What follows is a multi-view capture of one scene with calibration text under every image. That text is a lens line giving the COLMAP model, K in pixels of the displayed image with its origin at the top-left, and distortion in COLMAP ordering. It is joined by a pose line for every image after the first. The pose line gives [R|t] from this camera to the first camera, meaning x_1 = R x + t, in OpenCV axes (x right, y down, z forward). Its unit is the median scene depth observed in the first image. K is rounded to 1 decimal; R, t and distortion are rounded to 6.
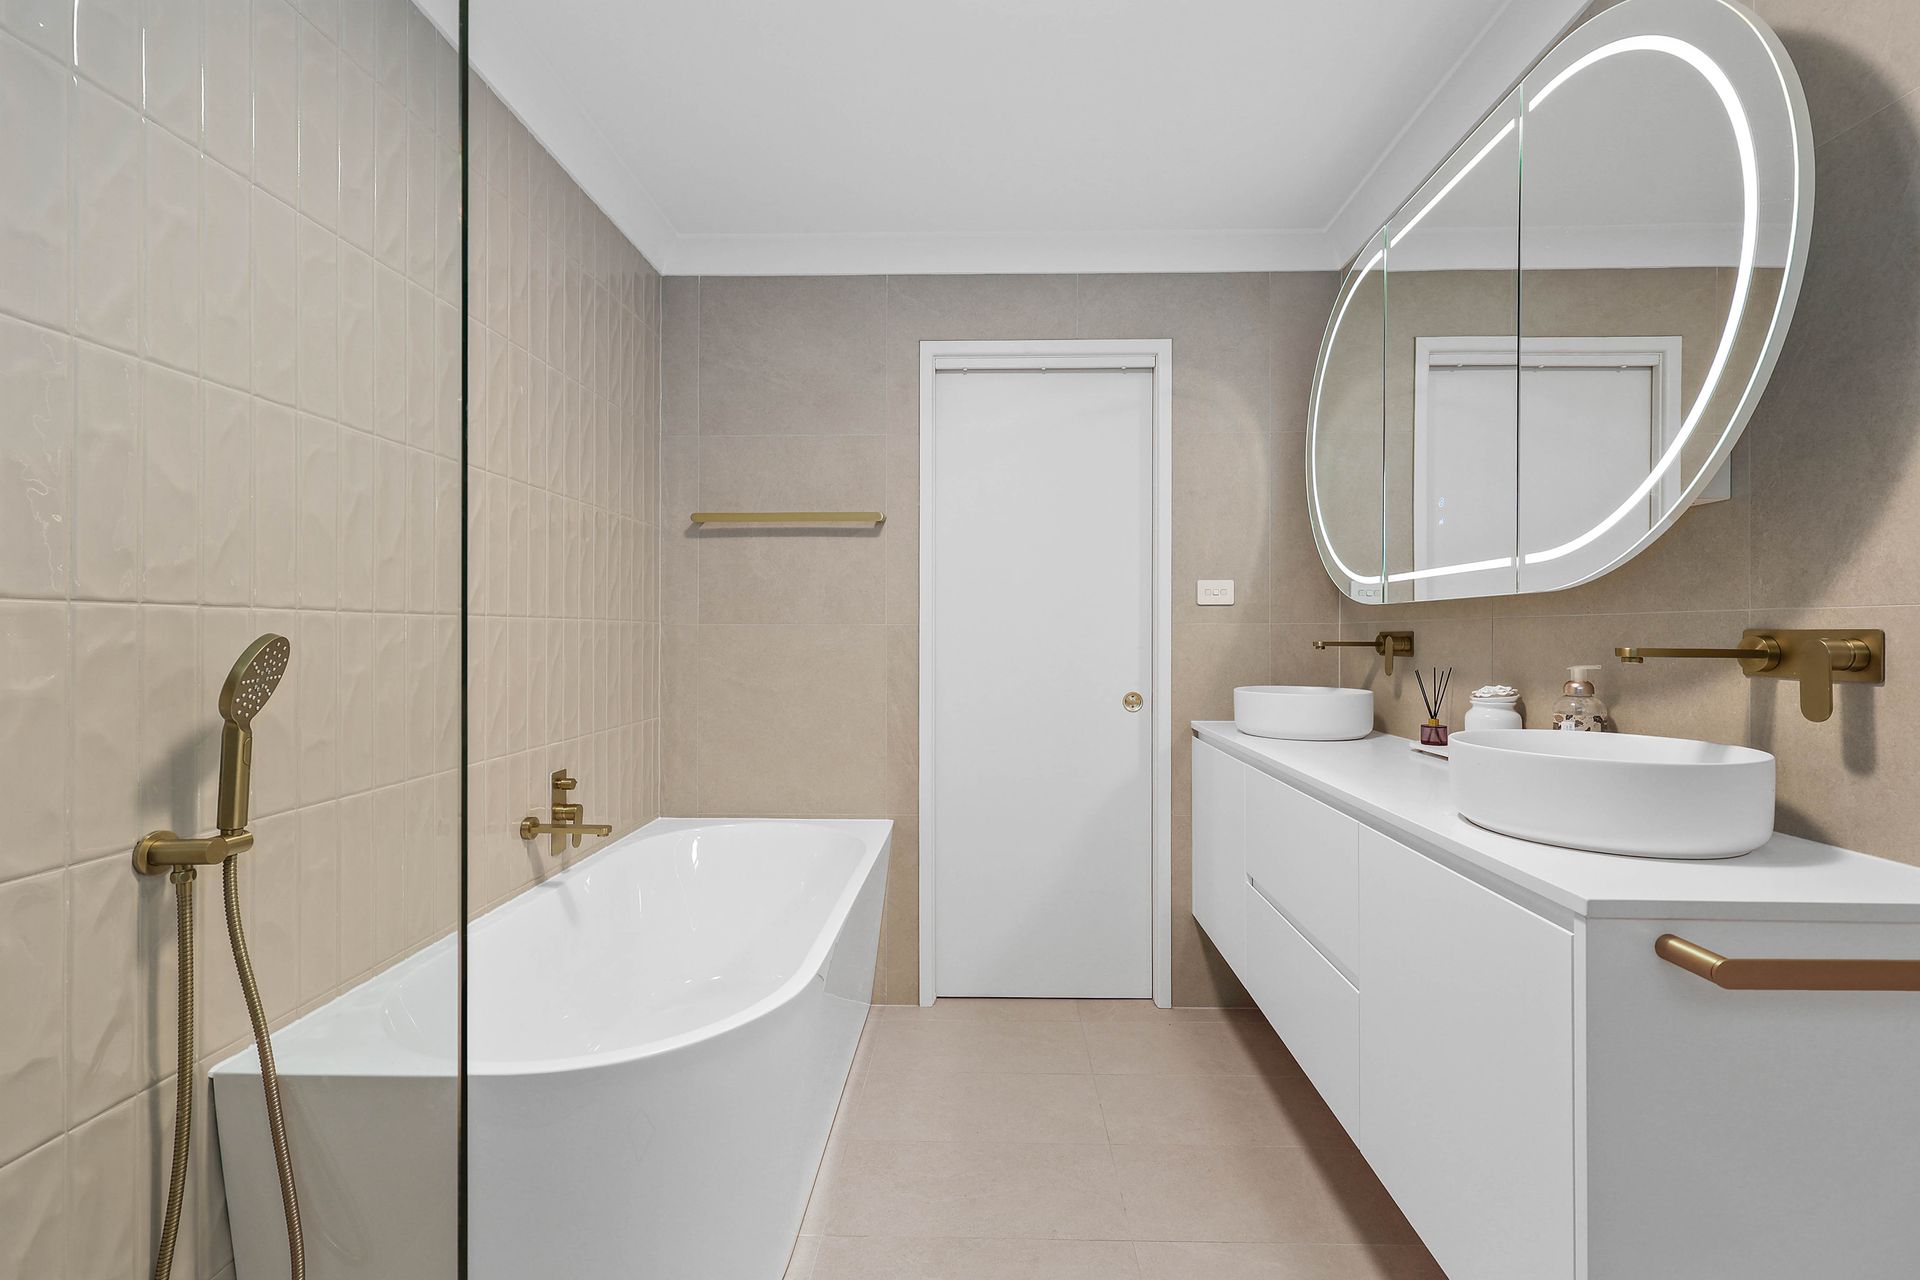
lens RADIAL K [[821.5, 0, 965.3], [0, 821.5, 635.8], [0, 0, 1]] dist [0.002731, -0.000362]
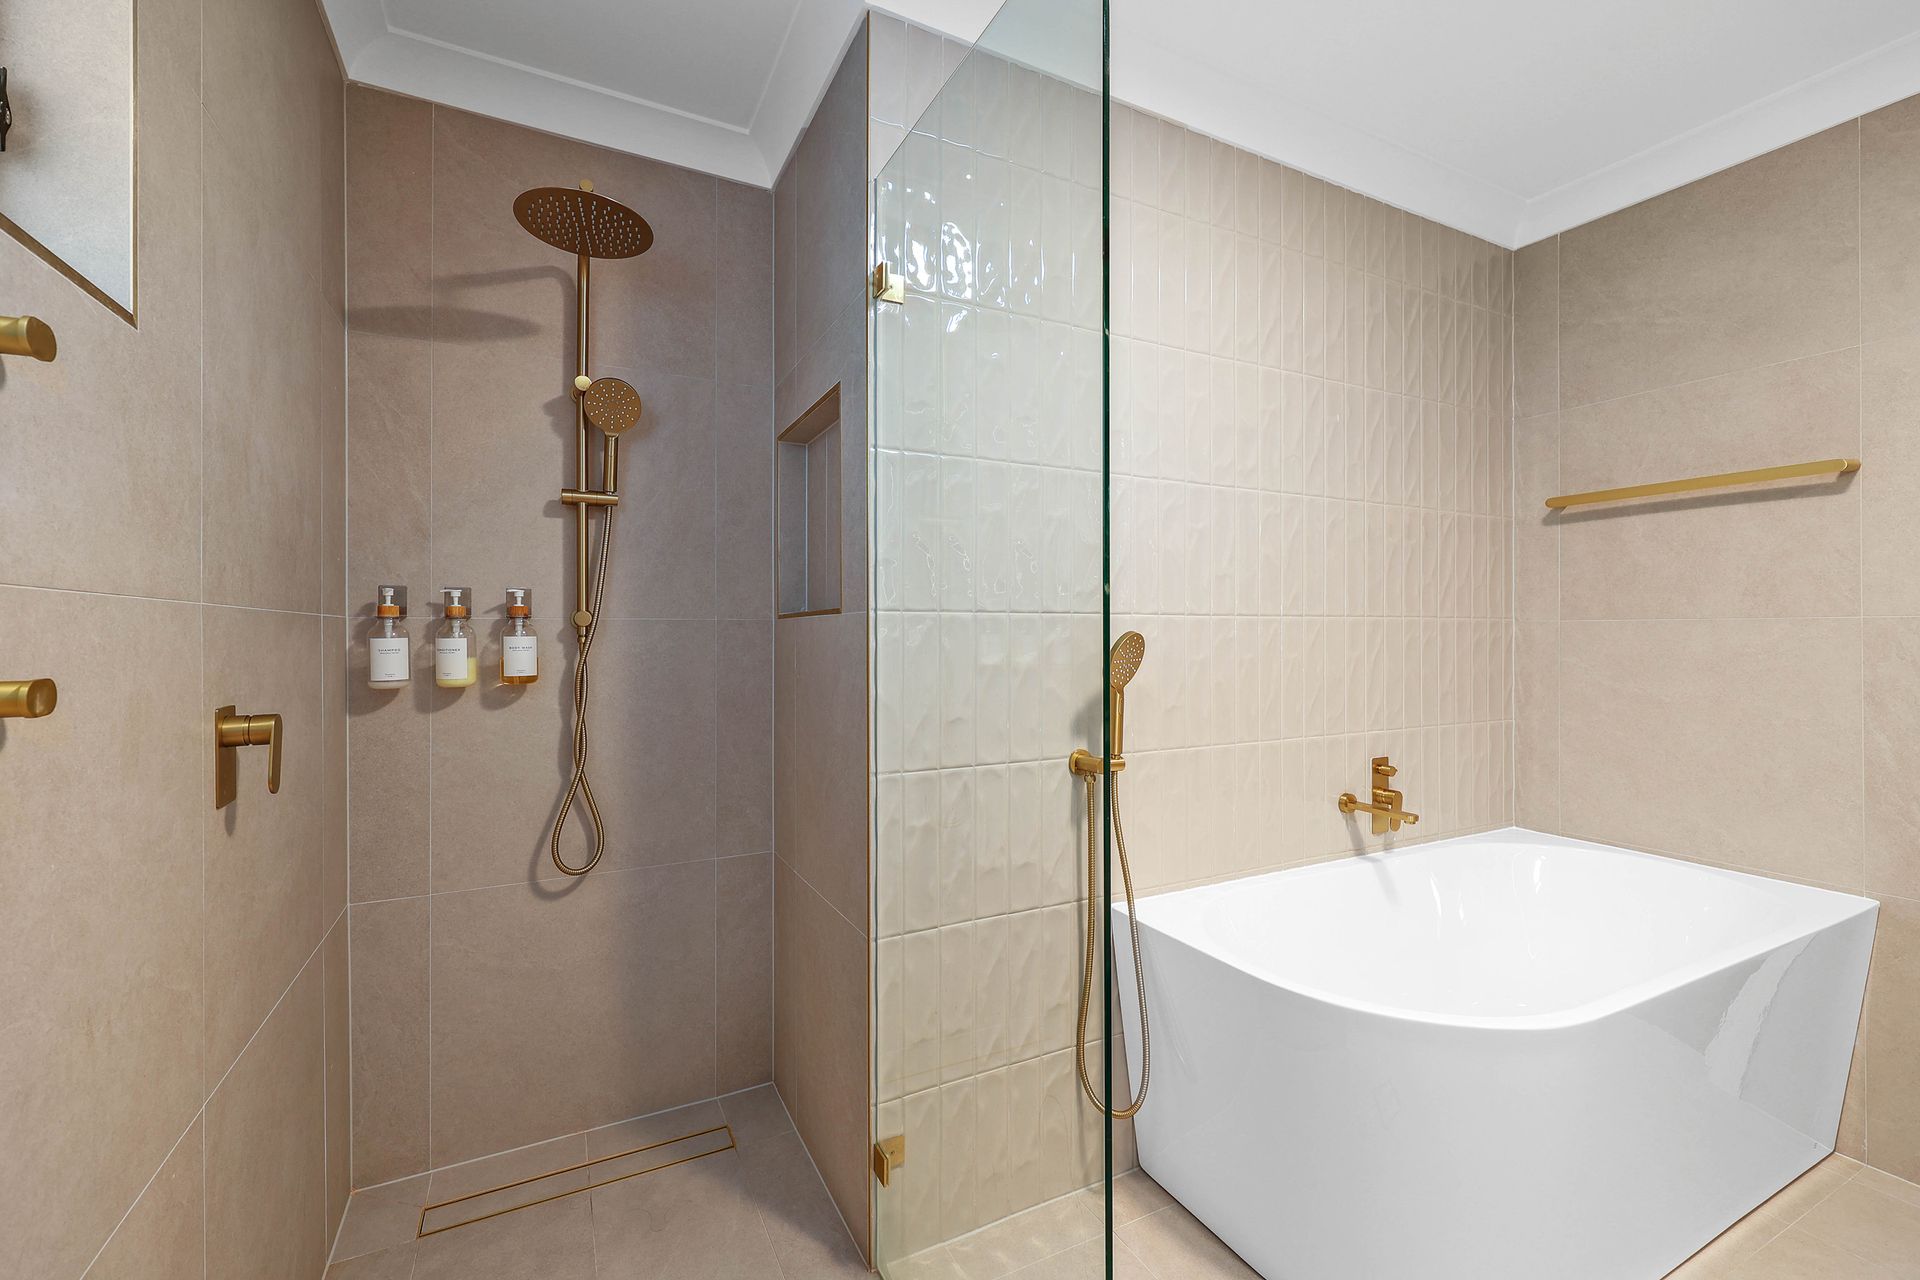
lens RADIAL K [[821.5, 0, 963.7], [0, 821.5, 635.6], [0, 0, 1]] dist [0.002731, -0.000362]
pose [[0.480905, 0.002136, -0.876770, 0.195793], [-0.001007, 0.999998, 0.001885, 0.001740], [0.876772, -0.000024, 0.480906, -0.005331]]
